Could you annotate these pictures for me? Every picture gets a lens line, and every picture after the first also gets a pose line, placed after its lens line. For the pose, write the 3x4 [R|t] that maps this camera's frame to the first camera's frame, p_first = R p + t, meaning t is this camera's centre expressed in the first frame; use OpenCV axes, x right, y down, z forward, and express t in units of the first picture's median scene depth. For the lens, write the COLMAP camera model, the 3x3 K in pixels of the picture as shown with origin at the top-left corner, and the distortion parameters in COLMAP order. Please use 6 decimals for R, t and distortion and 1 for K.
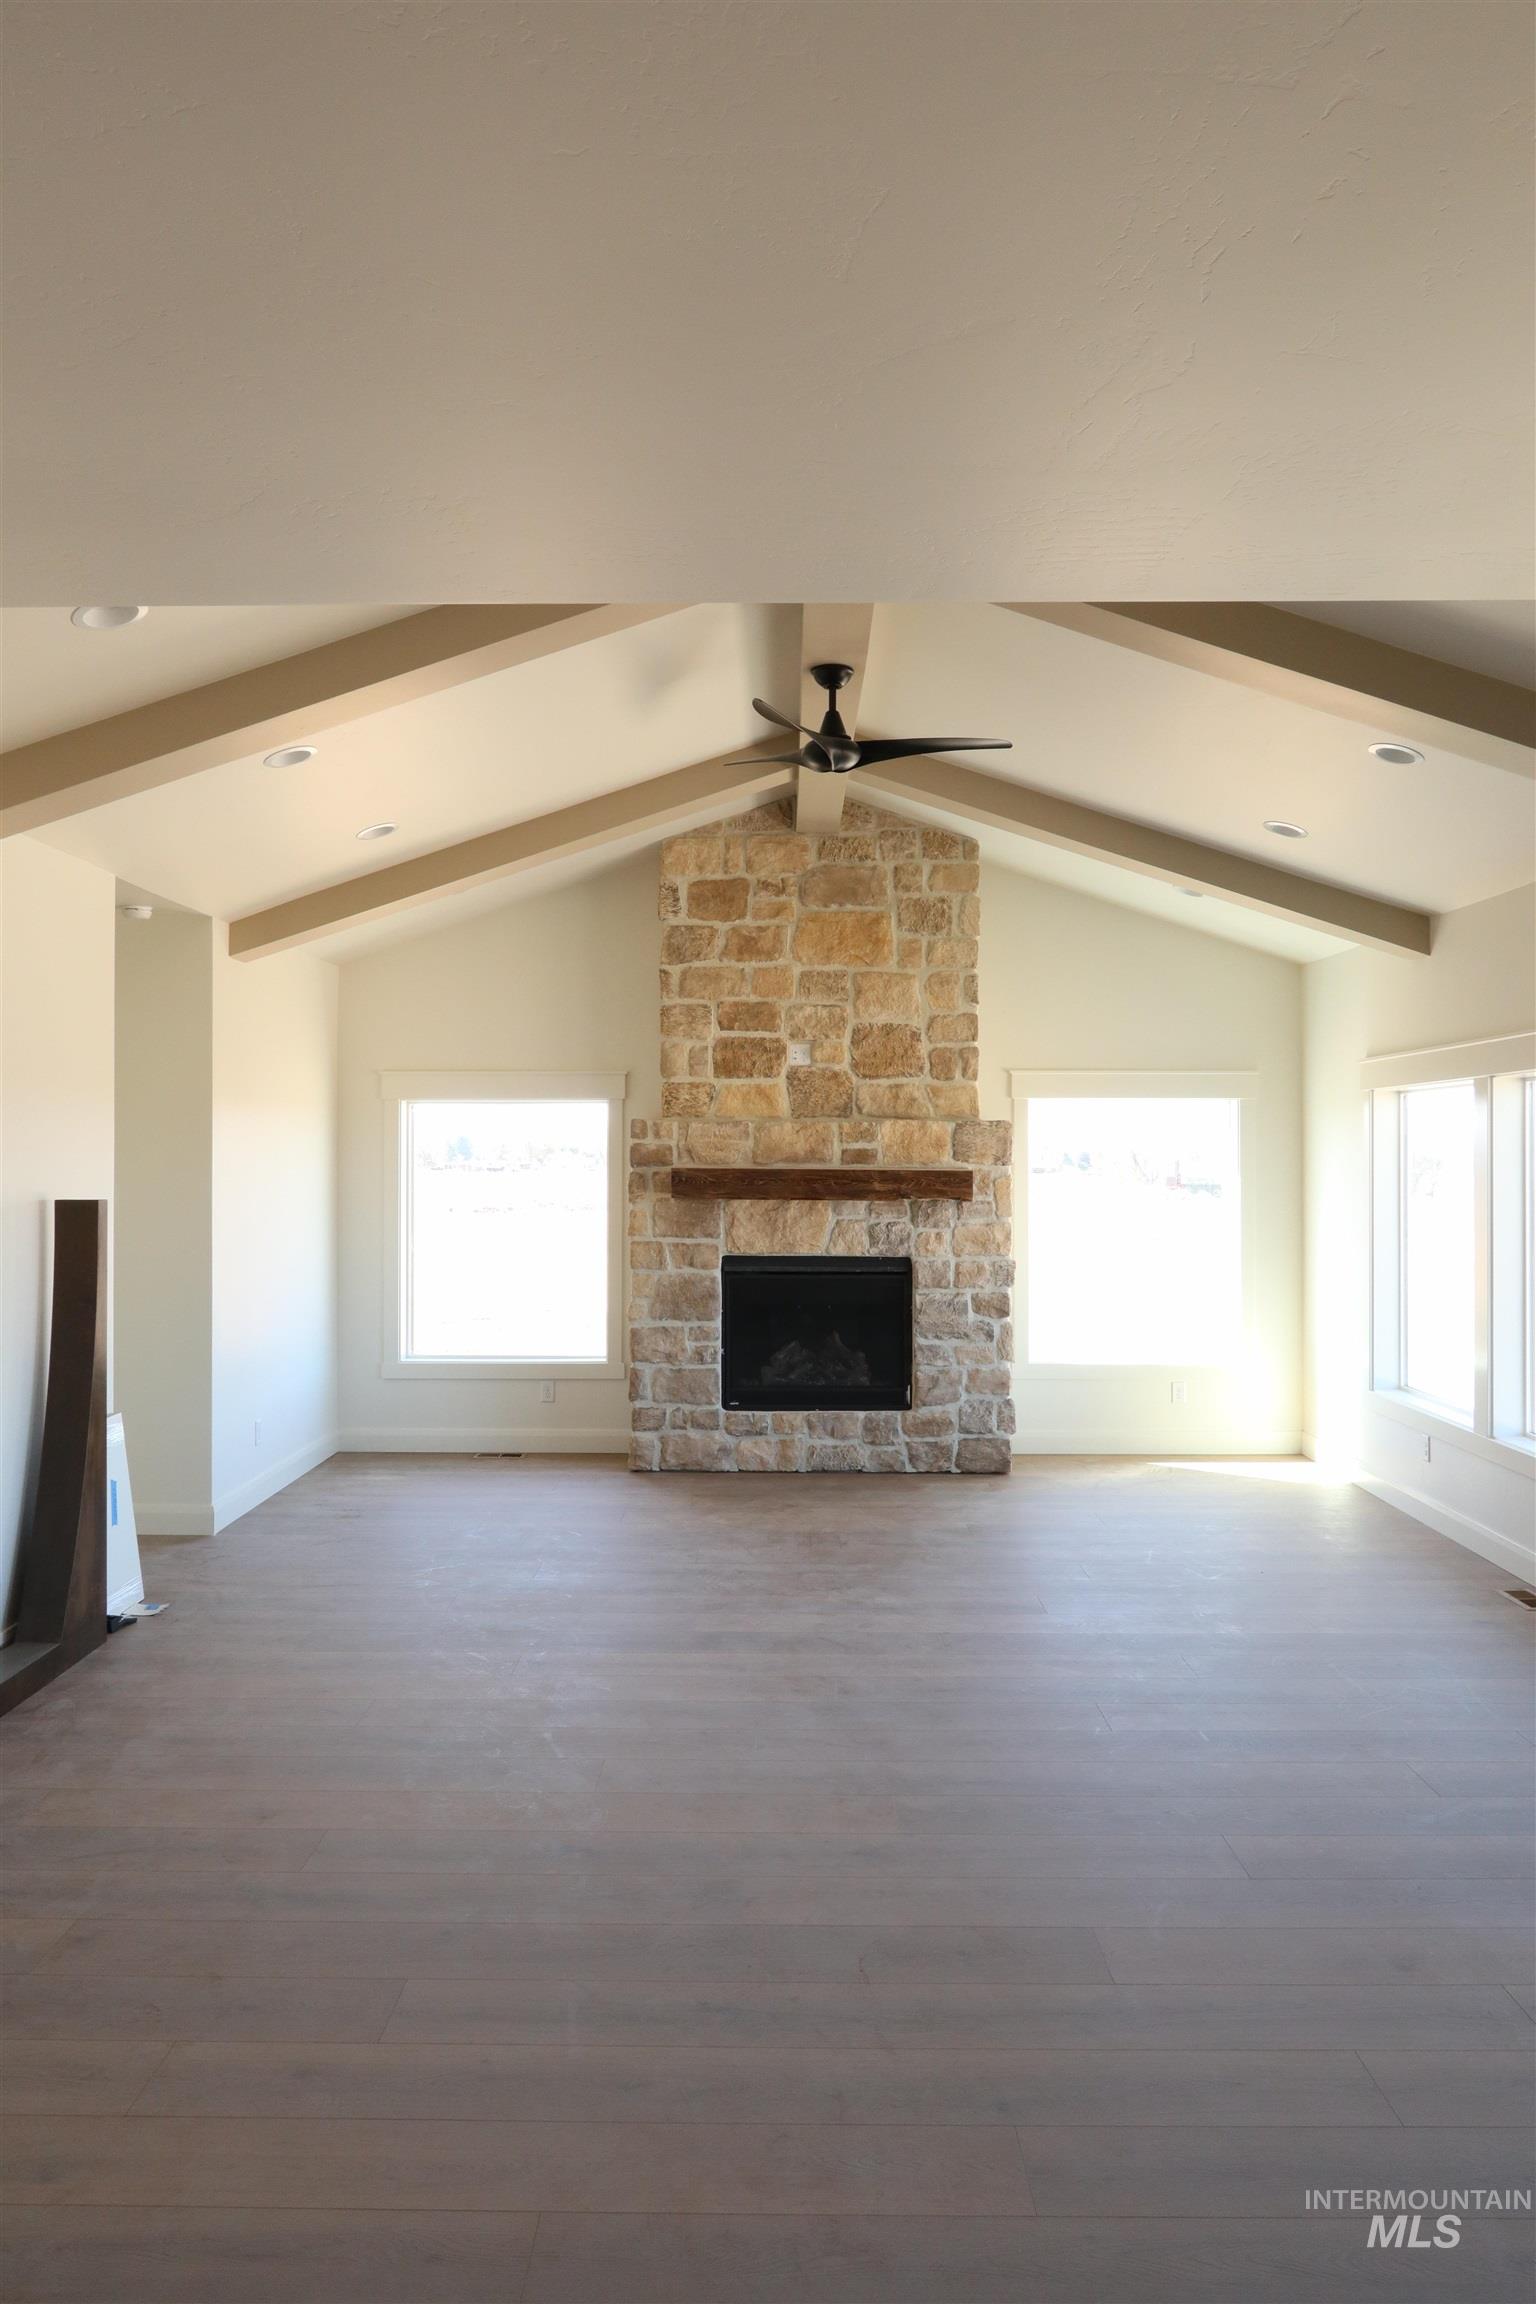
lens RADIAL K [[1586.5, 0, 768.0], [0, 1586.5, 1152.0], [0, 0, 1]] dist [-0.002351, 0.001751]
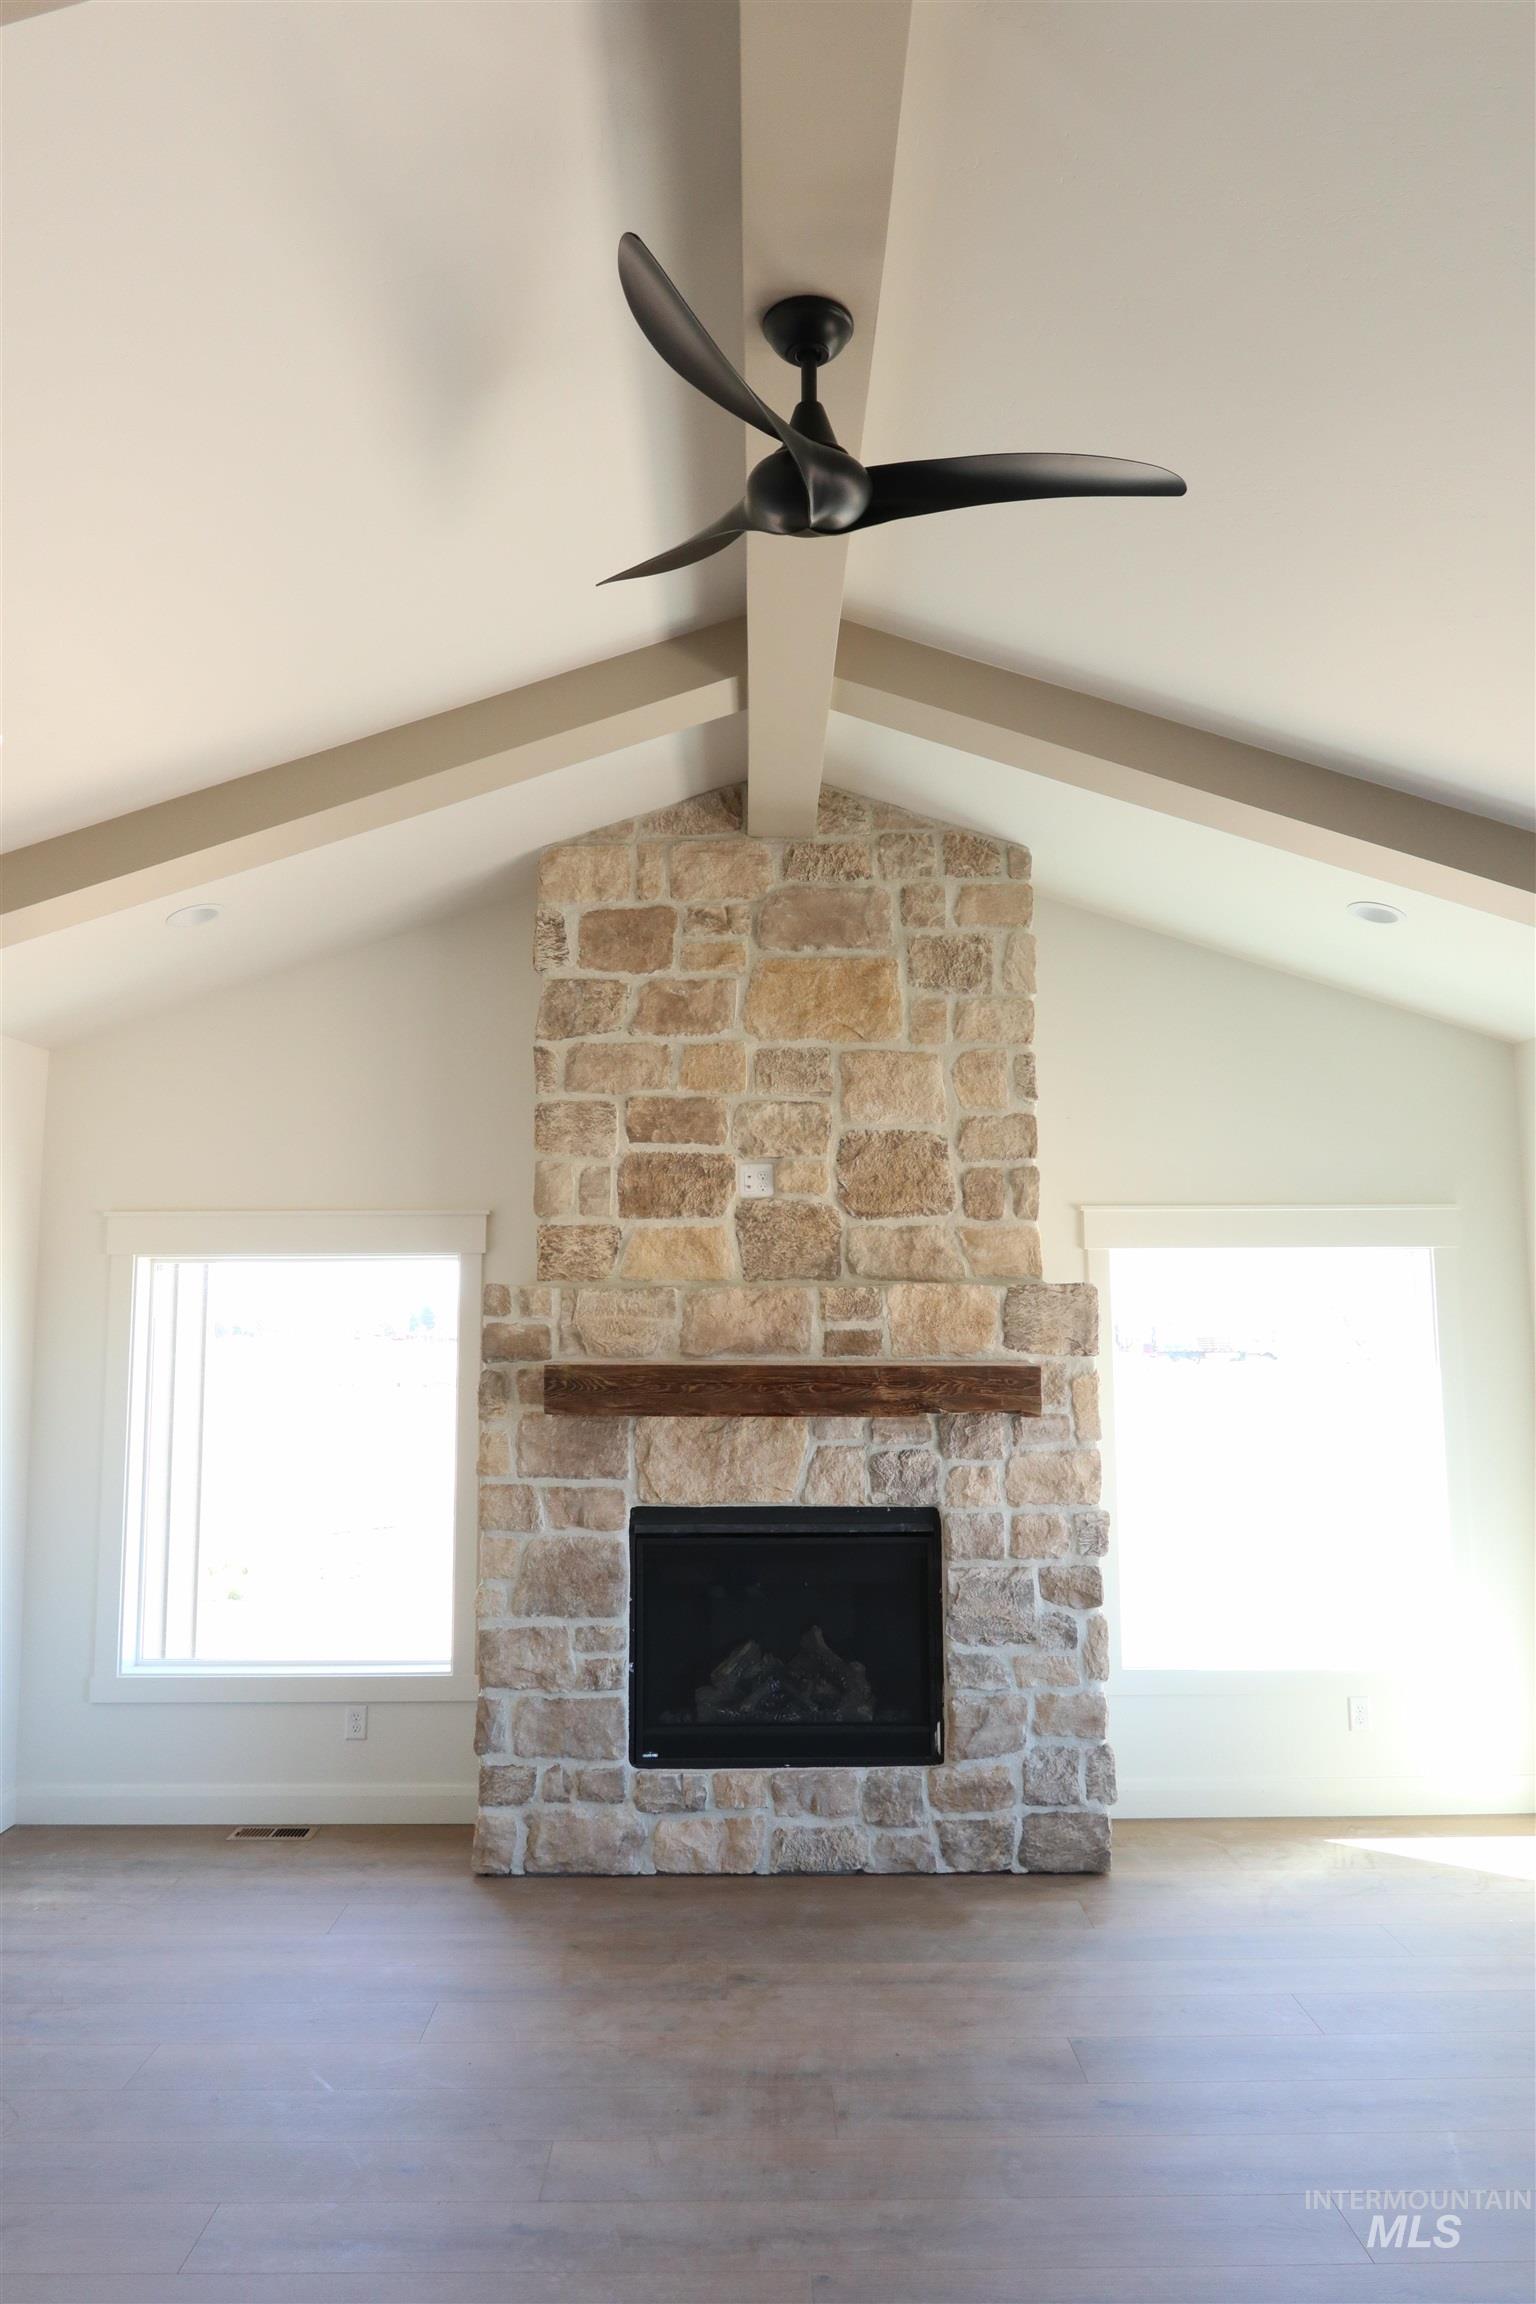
lens RADIAL K [[1586.5, 0, 768.0], [0, 1586.5, 1152.0], [0, 0, 1]] dist [-0.002351, 0.001751]
pose [[0.999782, -0.003866, 0.020516, 0.012110], [0.006002, 0.994445, -0.105091, -0.006322], [-0.019996, 0.105191, 0.994251, 0.376271]]
